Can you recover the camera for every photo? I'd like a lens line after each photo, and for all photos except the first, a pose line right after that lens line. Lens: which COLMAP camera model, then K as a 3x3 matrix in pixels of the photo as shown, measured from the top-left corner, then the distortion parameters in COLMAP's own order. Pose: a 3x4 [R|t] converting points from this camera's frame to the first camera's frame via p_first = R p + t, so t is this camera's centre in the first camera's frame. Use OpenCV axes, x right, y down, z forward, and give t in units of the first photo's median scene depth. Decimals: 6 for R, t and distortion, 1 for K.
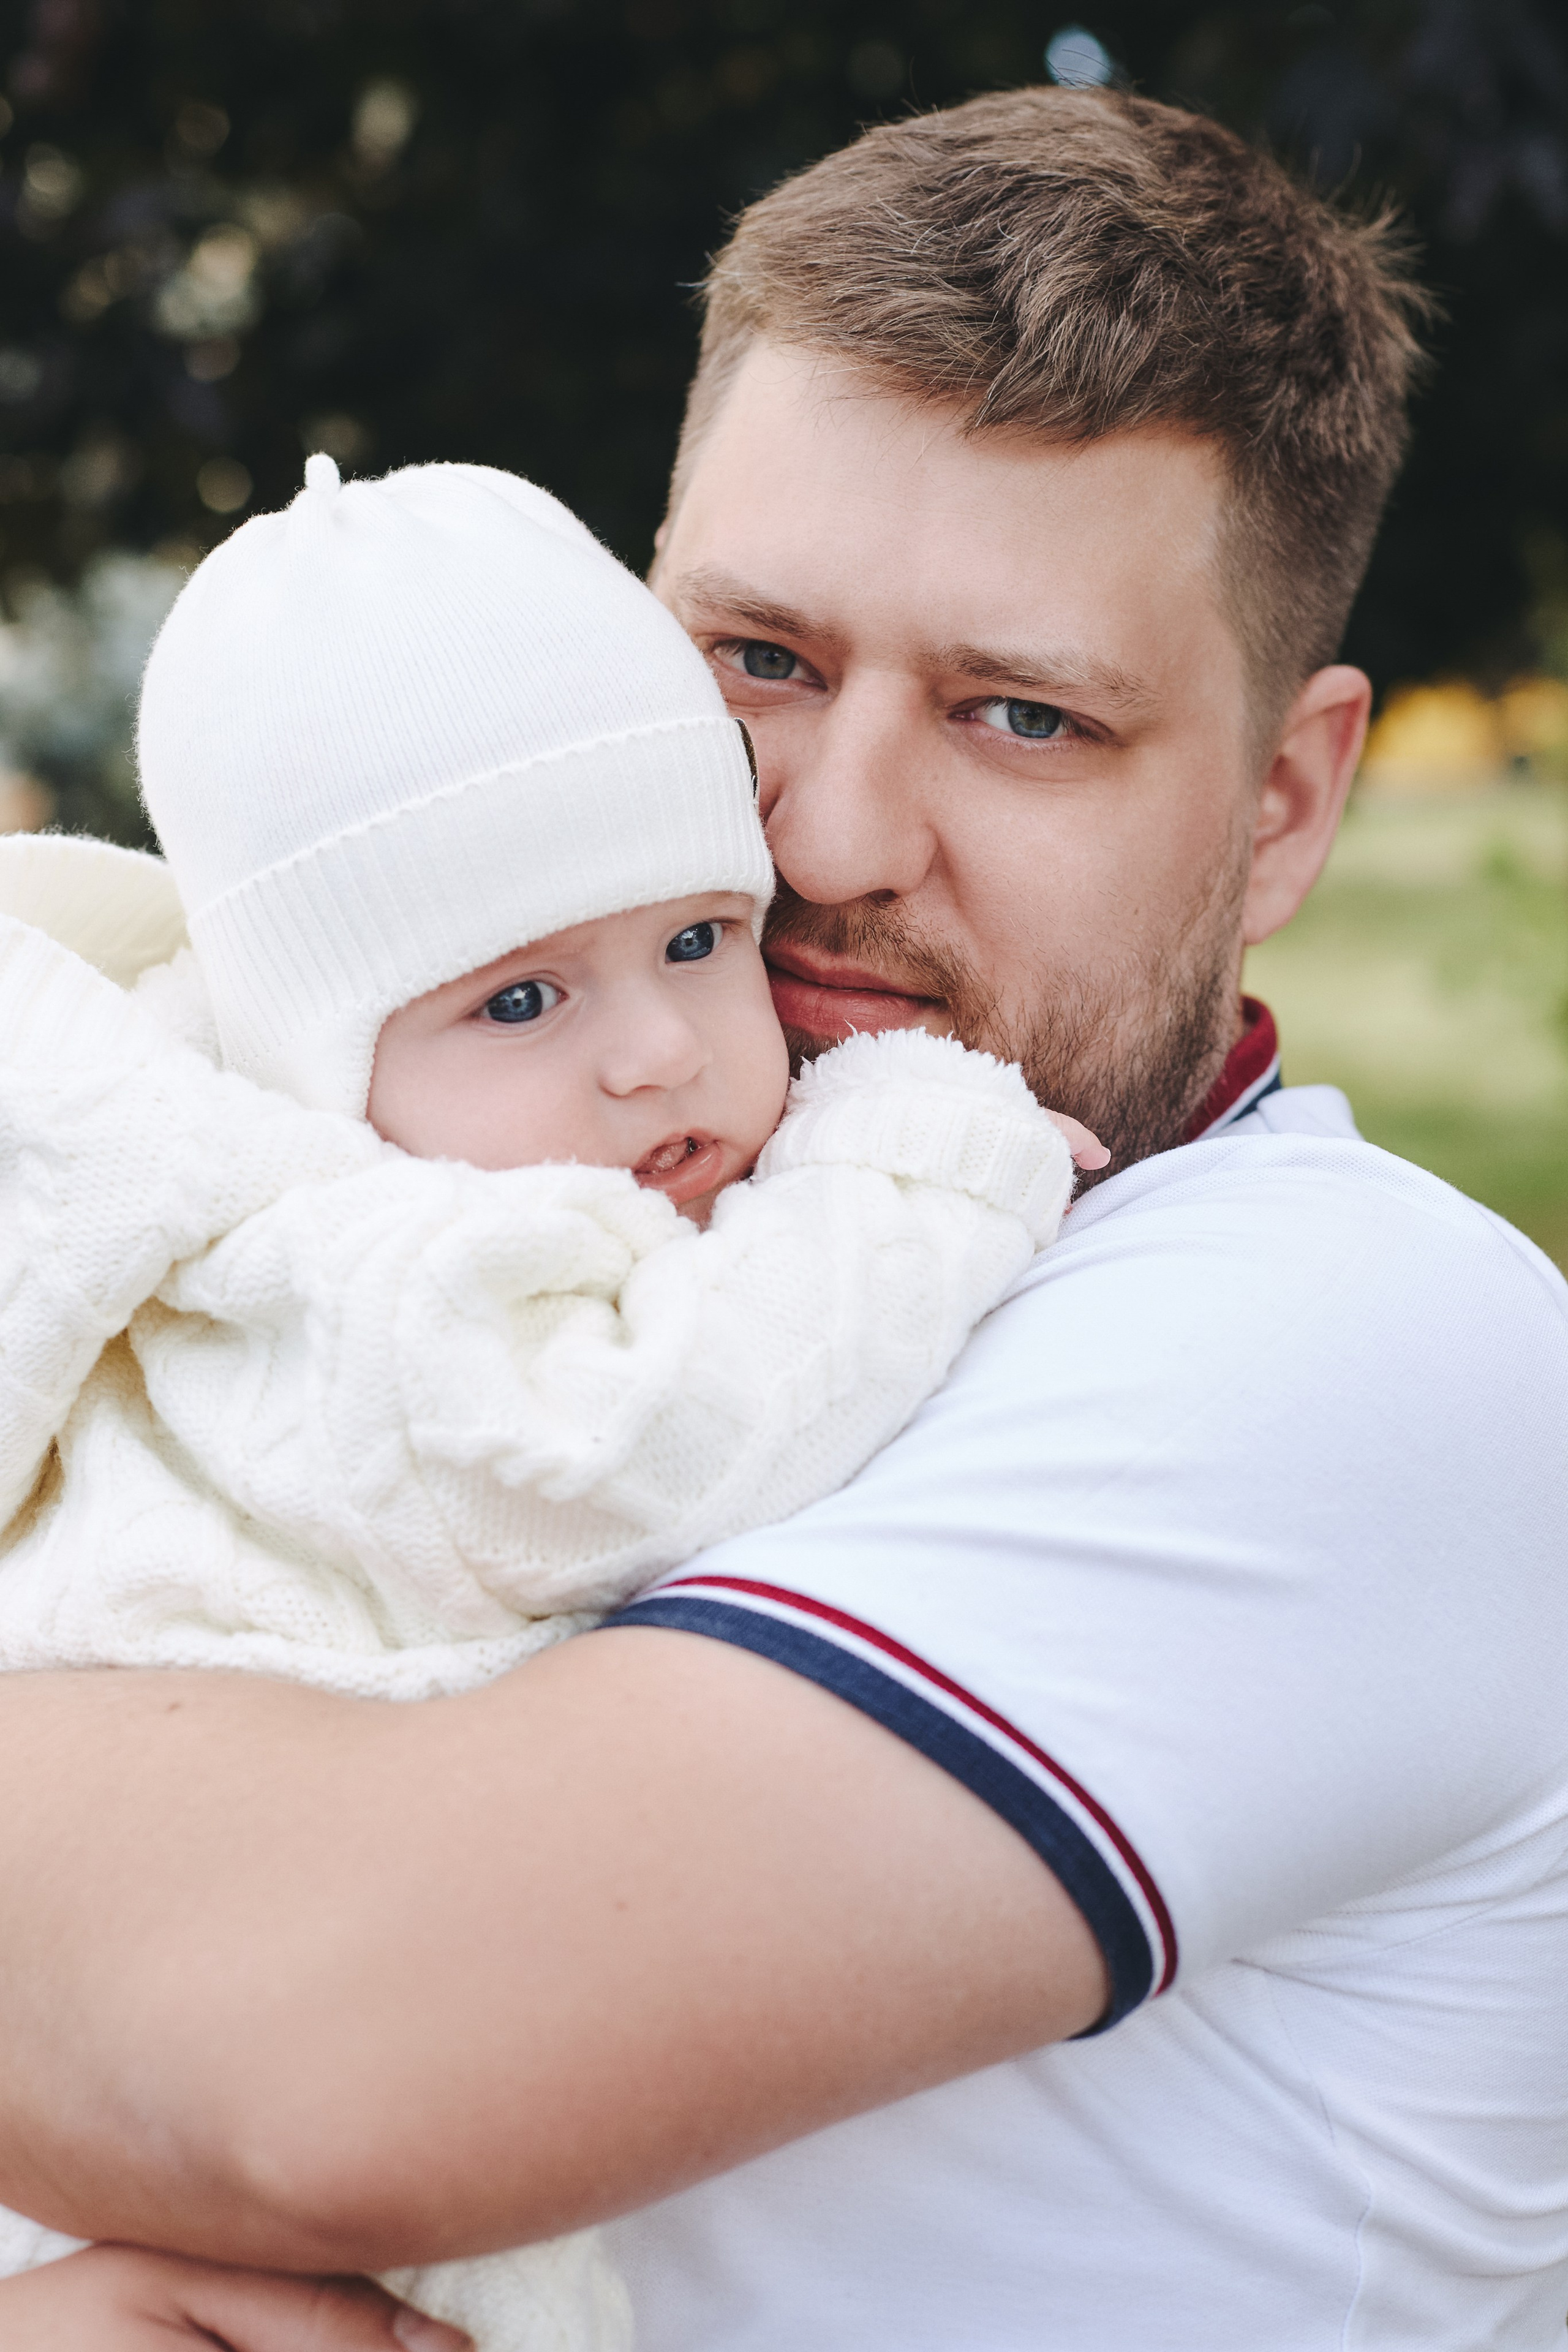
lens RADIAL K [[3249.2, 0, 784.0], [0, 3249.2, 1176.0], [0, 0, 1]] dist [0.012970, 0.039710]
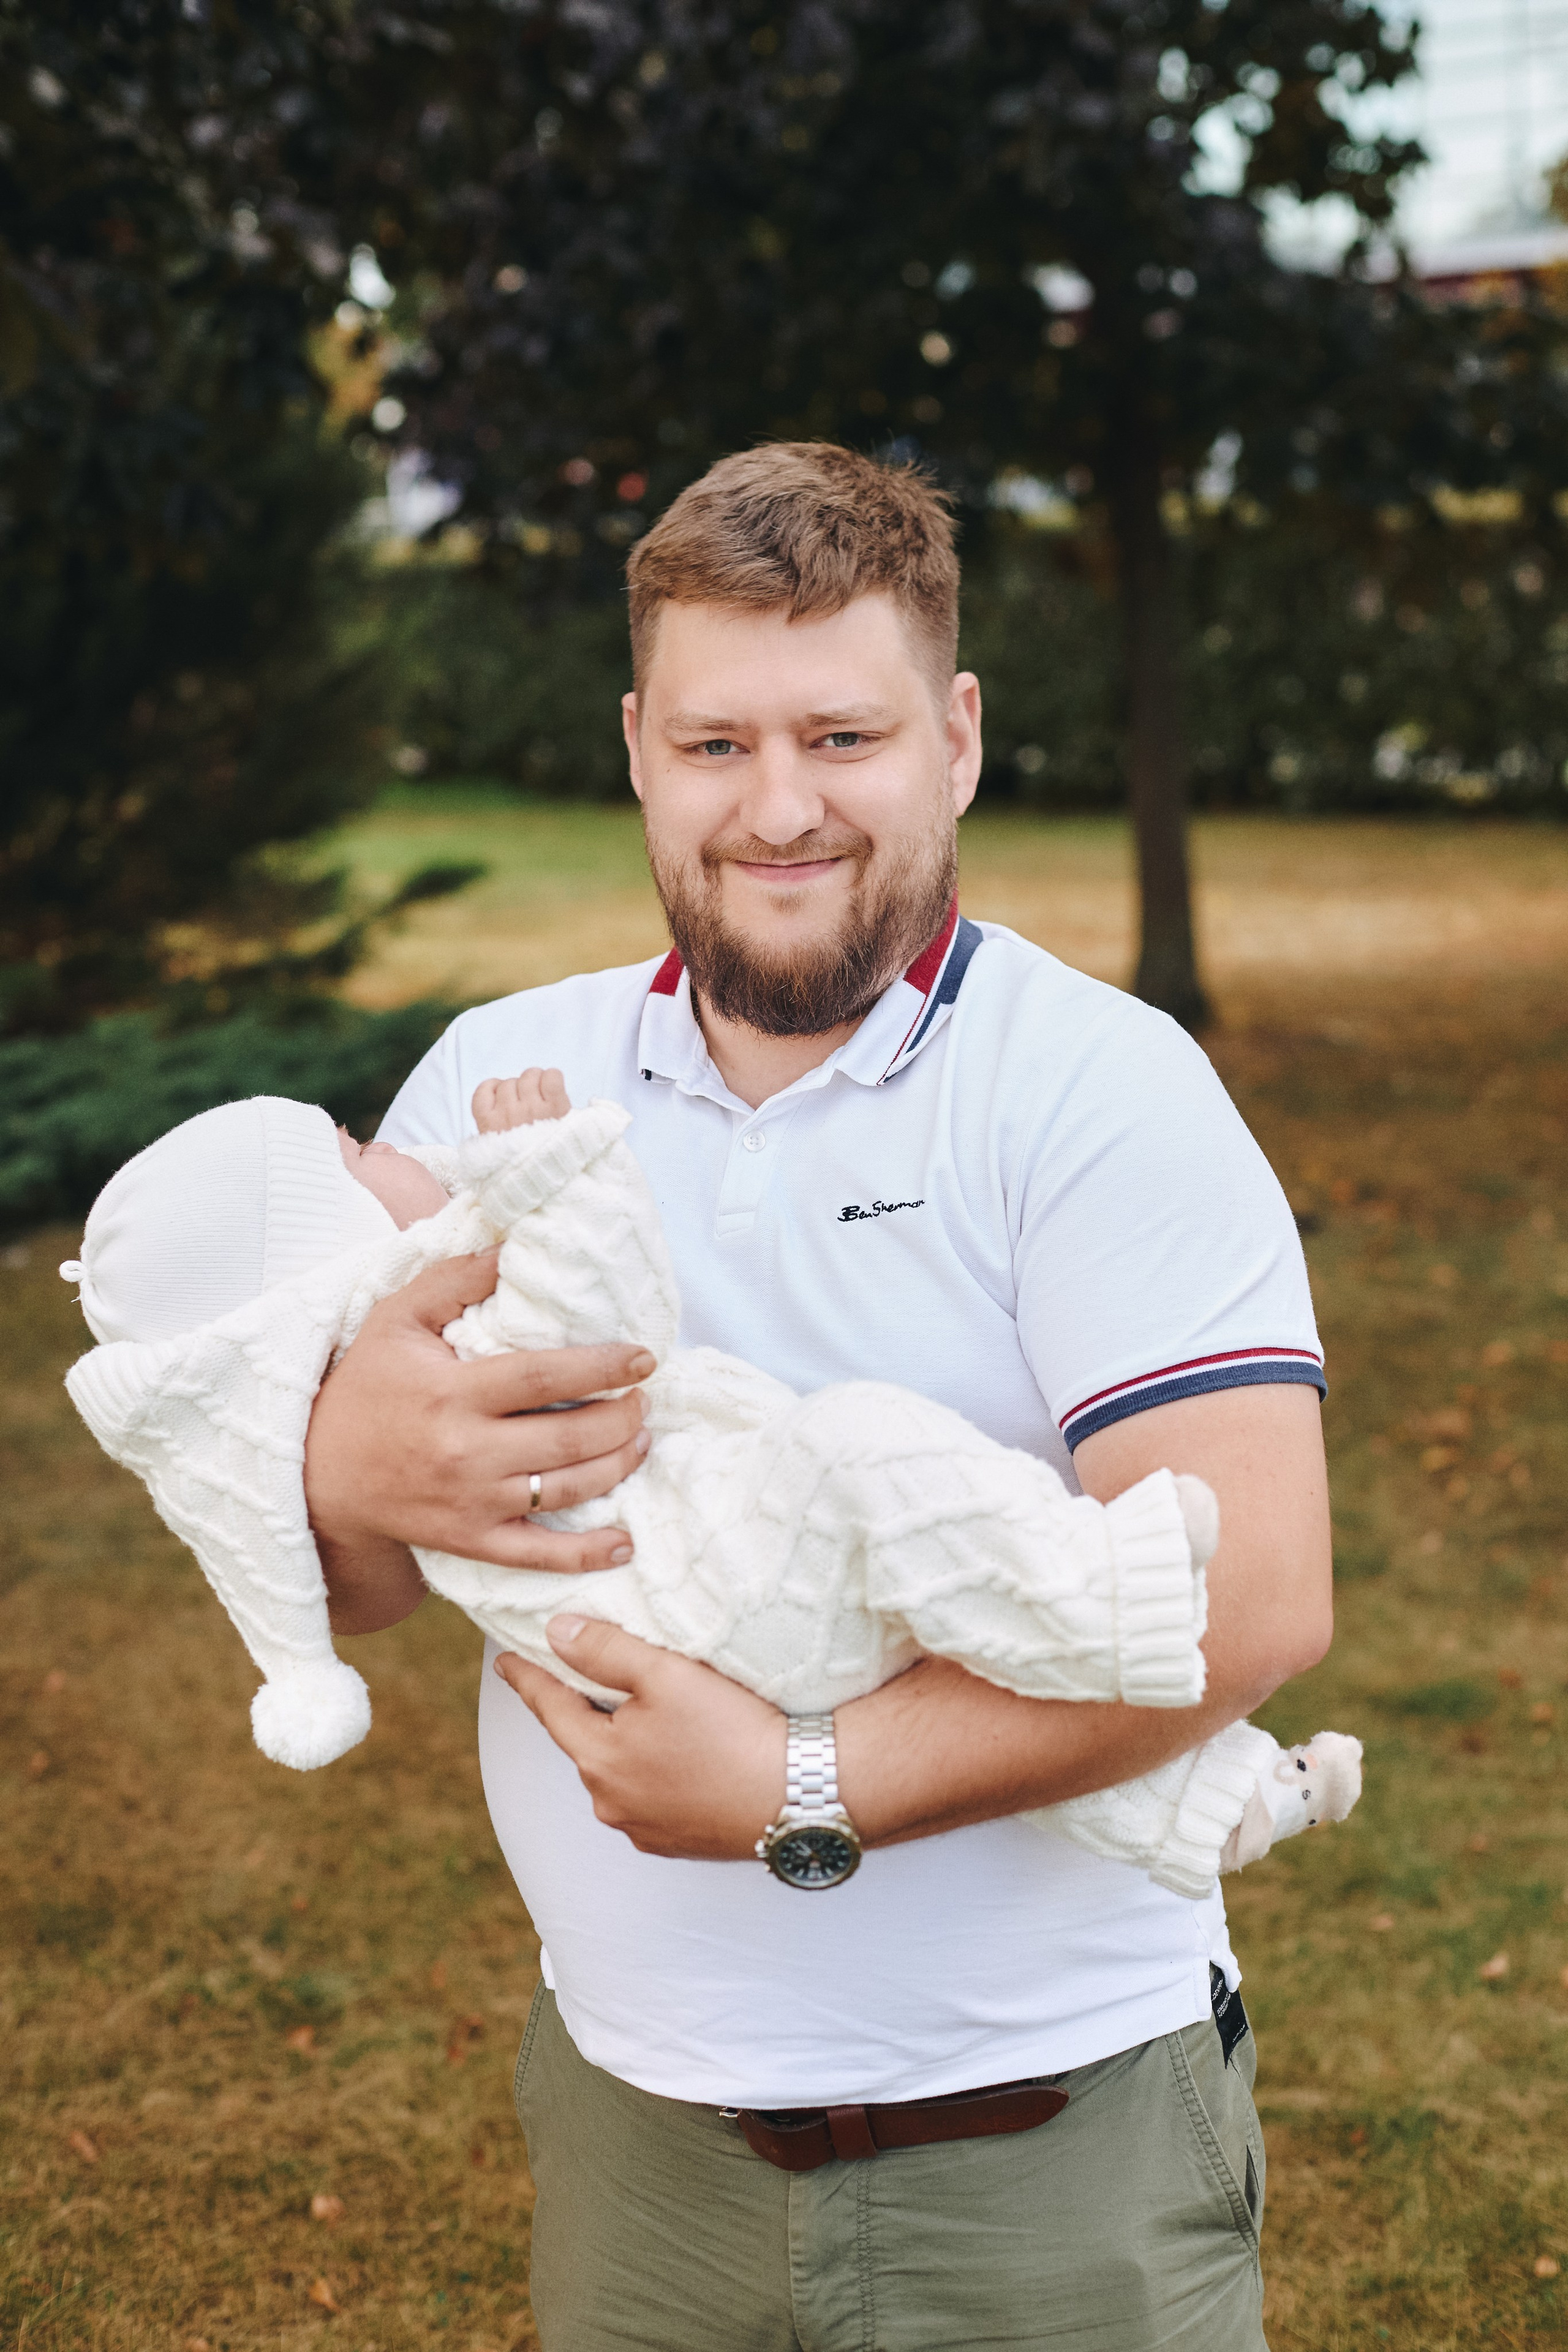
lens RADIAL K [[3249.2, 0, 784.0], [0, 3249.2, 1176.0], [0, 0, 1]] dist [0.012970, 0.039710]
pose [[0.941830, -0.299782, 0.151944, -0.372412], [0.304815, 0.952354, -0.010434, 0.142101], [-0.141577, 0.056142, 0.988334, -1.081939]]
